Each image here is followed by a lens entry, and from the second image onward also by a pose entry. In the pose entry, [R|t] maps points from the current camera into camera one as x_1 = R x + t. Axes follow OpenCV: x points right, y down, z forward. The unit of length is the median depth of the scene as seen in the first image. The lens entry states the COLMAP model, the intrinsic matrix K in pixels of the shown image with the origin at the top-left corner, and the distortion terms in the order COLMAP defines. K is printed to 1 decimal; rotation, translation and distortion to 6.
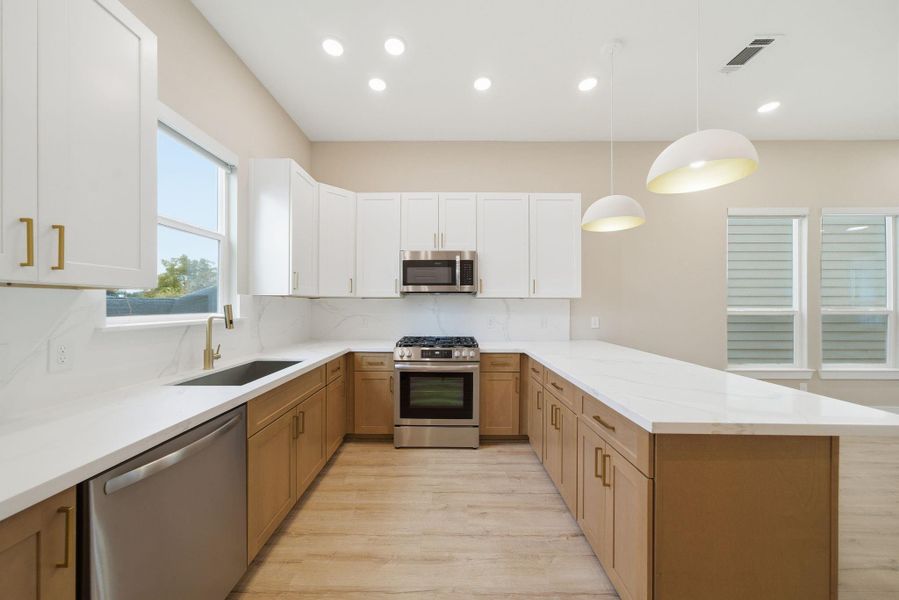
lens RADIAL K [[313.0, 0, 445.5], [0, 313.0, 302.8], [0, 0, 1]] dist [-0.000568, 0.000014]
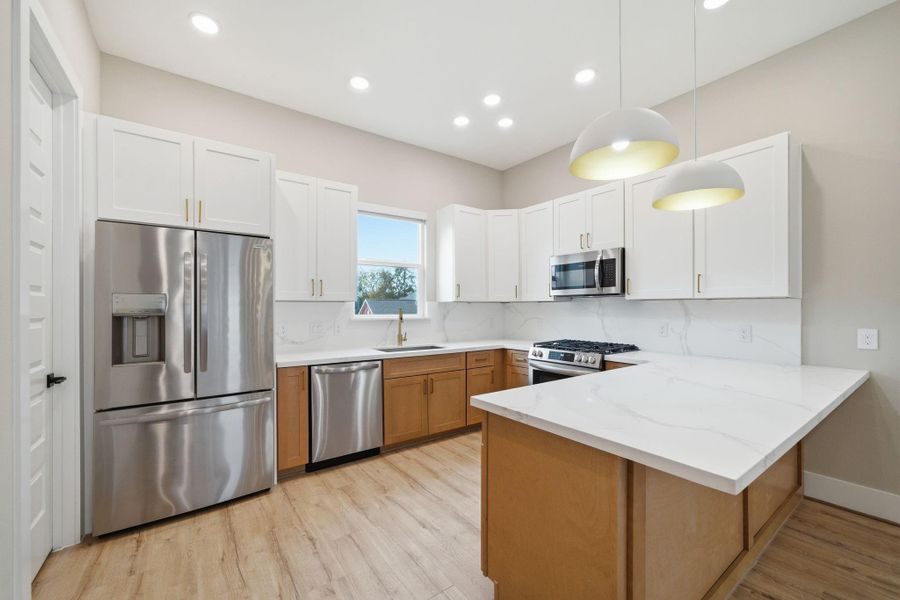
lens RADIAL K [[365.3, 0, 449.4], [0, 365.3, 307.2], [0, 0, 1]] dist [0.000718, 0.000241]
pose [[0.595797, -0.003049, -0.803129, 0.699161], [0.006927, 0.999975, 0.001342, -0.000990], [0.803105, -0.006363, 0.595803, -0.000346]]
